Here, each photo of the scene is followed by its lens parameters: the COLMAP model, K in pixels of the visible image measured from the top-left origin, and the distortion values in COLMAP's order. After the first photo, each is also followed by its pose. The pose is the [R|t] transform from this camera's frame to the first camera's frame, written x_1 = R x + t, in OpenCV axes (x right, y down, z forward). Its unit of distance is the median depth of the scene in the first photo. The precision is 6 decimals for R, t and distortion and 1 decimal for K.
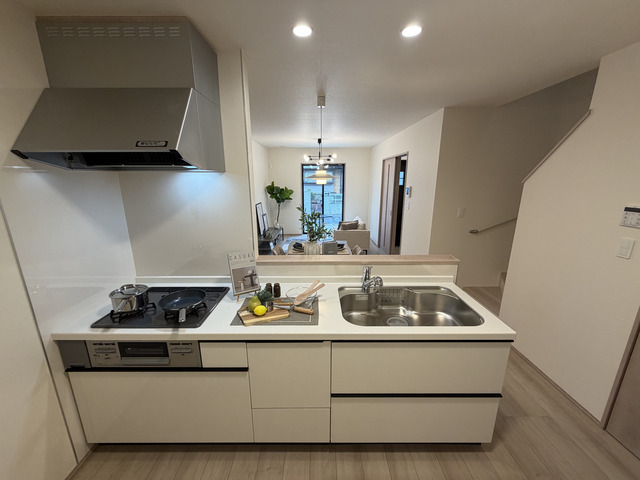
lens RADIAL K [[255.9, 0, 318.0], [0, 255.9, 242.8], [0, 0, 1]] dist [-0.003680, 0.001535]
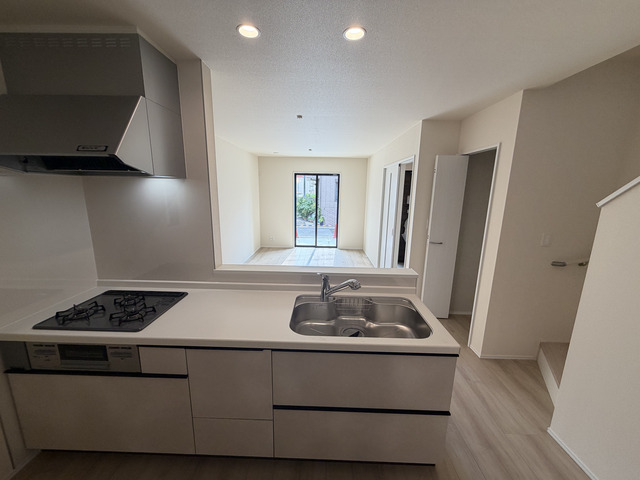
lens RADIAL K [[255.9, 0, 319.1], [0, 255.9, 241.3], [0, 0, 1]] dist [-0.003680, 0.001535]
pose [[0.999511, 0.023440, -0.020682, 0.239522], [-0.024243, 0.998927, -0.039456, 0.002243], [0.019735, 0.039938, 0.999007, 0.008298]]
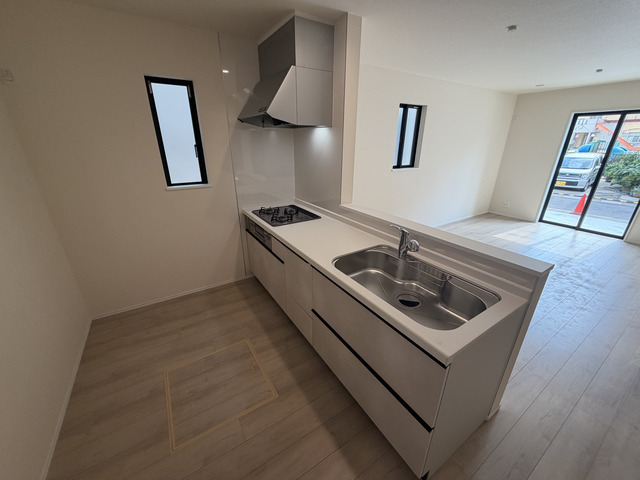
lens RADIAL K [[255.9, 0, 318.5], [0, 255.9, 243.4], [0, 0, 1]] dist [-0.003680, 0.001535]
pose [[0.528402, 0.317914, -0.787224, 0.989305], [-0.204845, 0.947589, 0.245180, -0.027991], [0.823911, 0.031705, 0.565832, 0.305660]]
